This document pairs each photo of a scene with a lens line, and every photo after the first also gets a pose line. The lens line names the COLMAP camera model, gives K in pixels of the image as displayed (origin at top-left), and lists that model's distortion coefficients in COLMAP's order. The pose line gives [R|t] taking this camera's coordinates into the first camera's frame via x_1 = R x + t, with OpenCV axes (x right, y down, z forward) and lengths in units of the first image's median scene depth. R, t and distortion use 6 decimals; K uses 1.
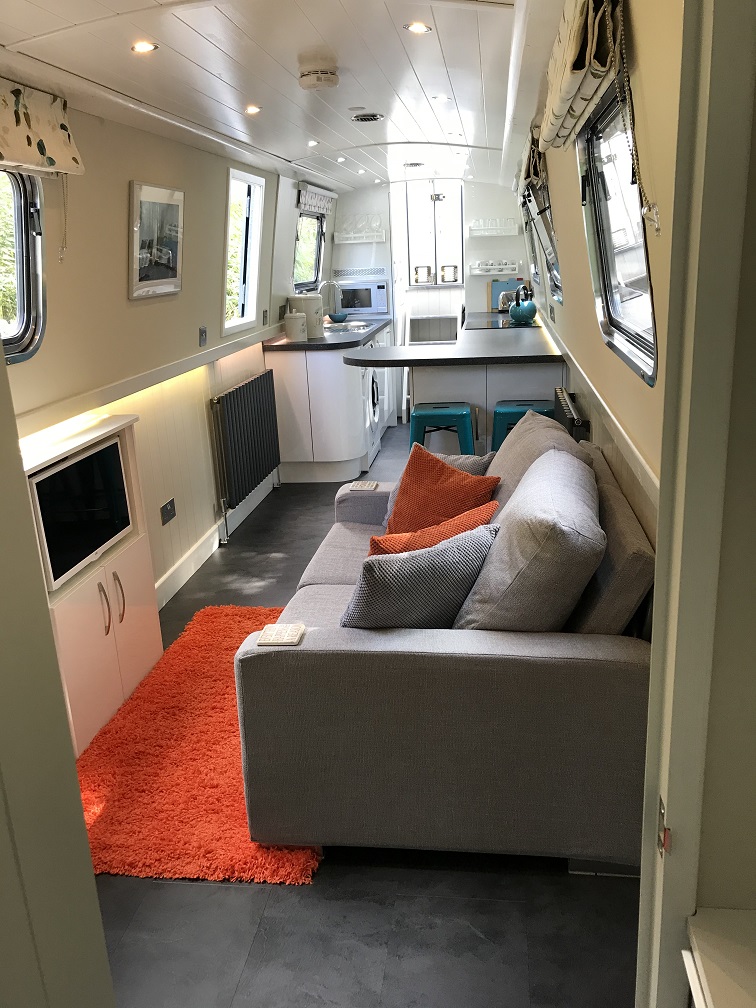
lens RADIAL K [[840.0, 0, 381.3], [0, 840.0, 517.0], [0, 0, 1]] dist [0.012732, -0.001371]
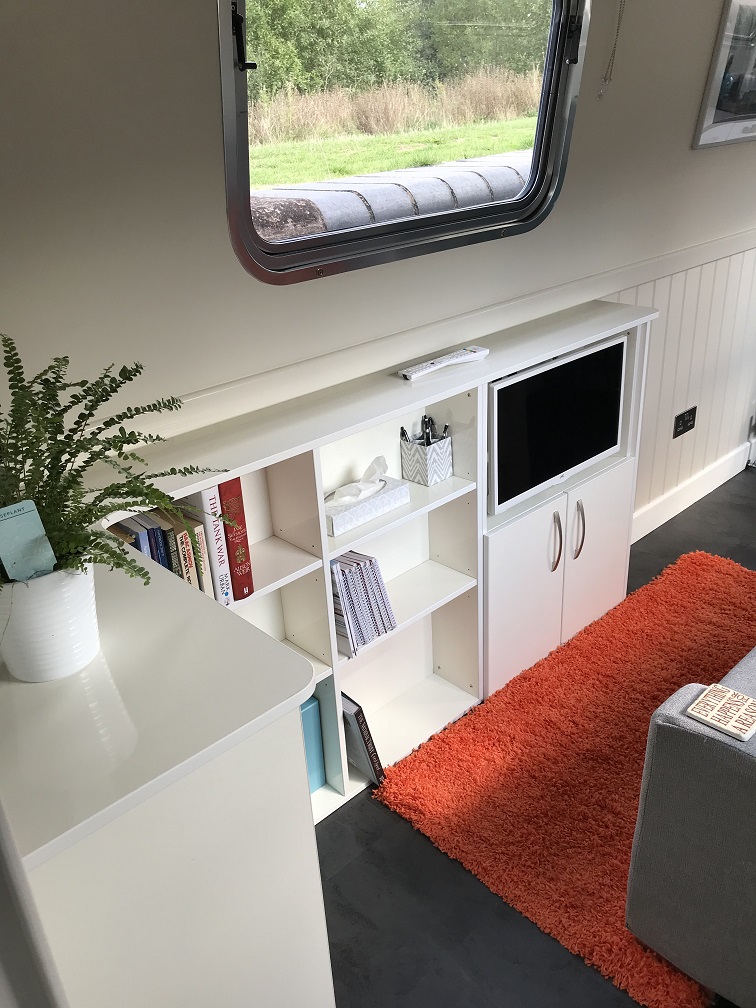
lens RADIAL K [[840.0, 0, 381.3], [0, 840.0, 517.0], [0, 0, 1]] dist [0.012732, -0.001371]
pose [[0.781142, 0.276561, -0.559760, -0.002400], [-0.167968, 0.956577, 0.238218, -0.081902], [0.601335, -0.092060, 0.793675, 0.219220]]
